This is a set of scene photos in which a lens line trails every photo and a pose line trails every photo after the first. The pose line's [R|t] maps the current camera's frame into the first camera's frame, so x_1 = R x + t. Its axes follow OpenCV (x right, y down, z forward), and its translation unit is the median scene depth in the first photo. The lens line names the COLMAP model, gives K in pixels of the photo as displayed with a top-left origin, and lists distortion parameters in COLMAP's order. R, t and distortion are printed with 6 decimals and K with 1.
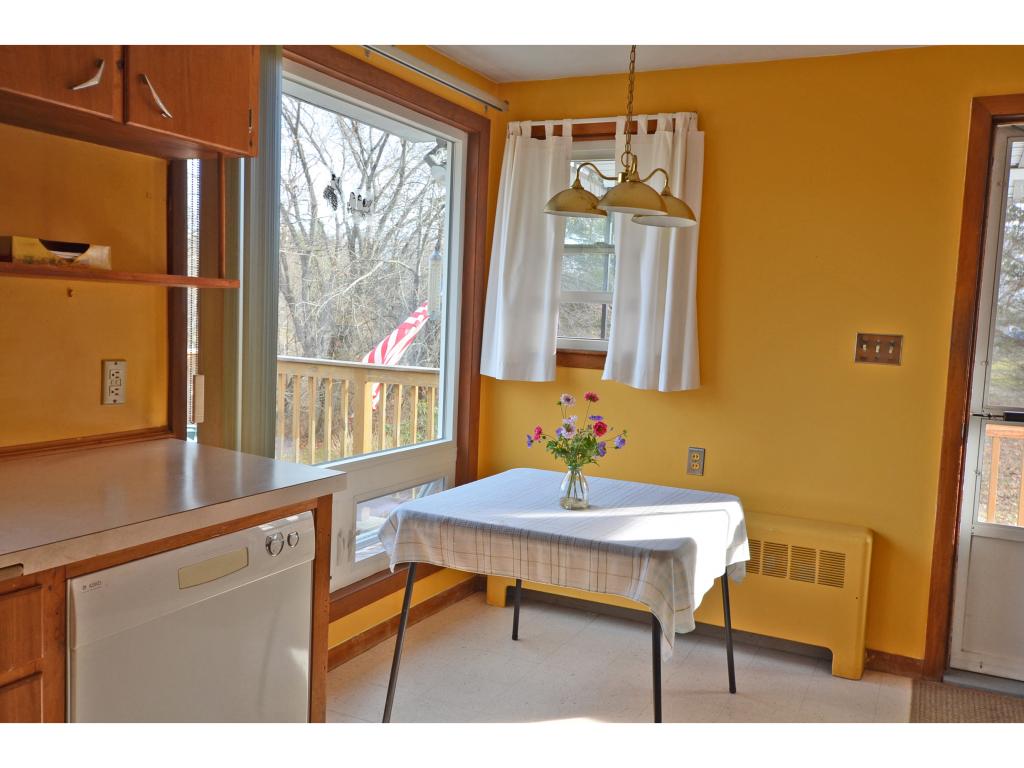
lens RADIAL K [[861.2, 0, 540.1], [0, 861.2, 387.6], [0, 0, 1]] dist [0.016646, -0.006187]
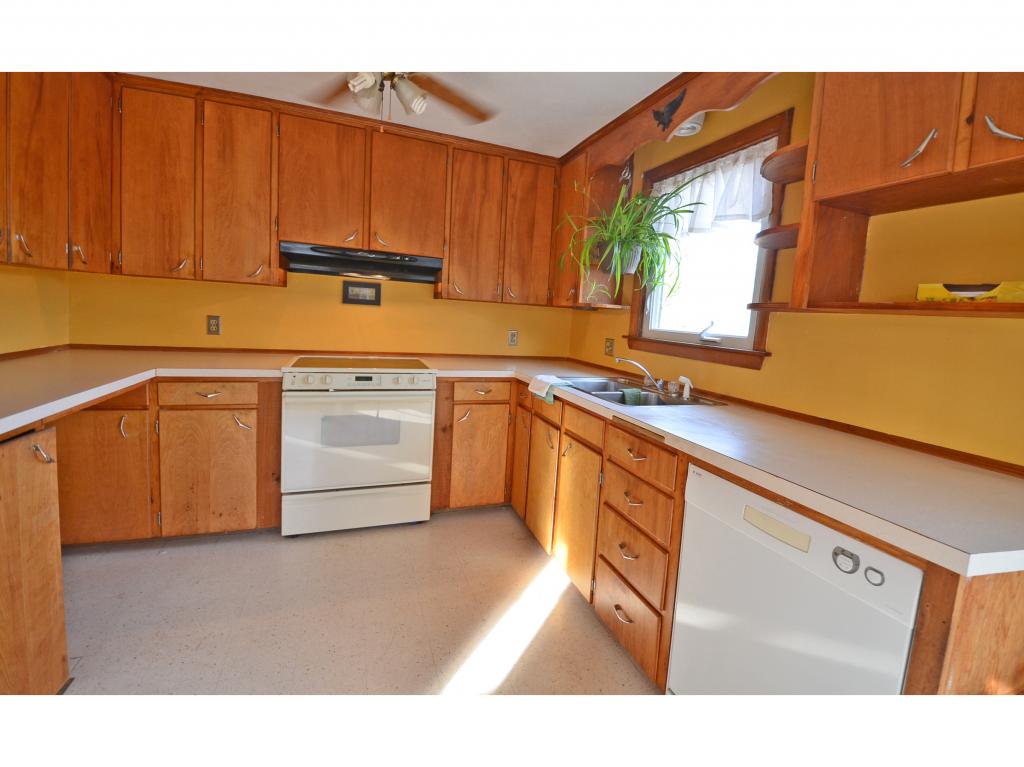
lens RADIAL K [[457.4, 0, 525.0], [0, 457.4, 360.4], [0, 0, 1]] dist [0.000180, -0.012587]
pose [[-0.686190, -0.012463, -0.727316, 0.322845], [-0.151461, 0.980387, 0.126098, -0.051872], [0.711479, 0.196687, -0.674619, 1.028166]]
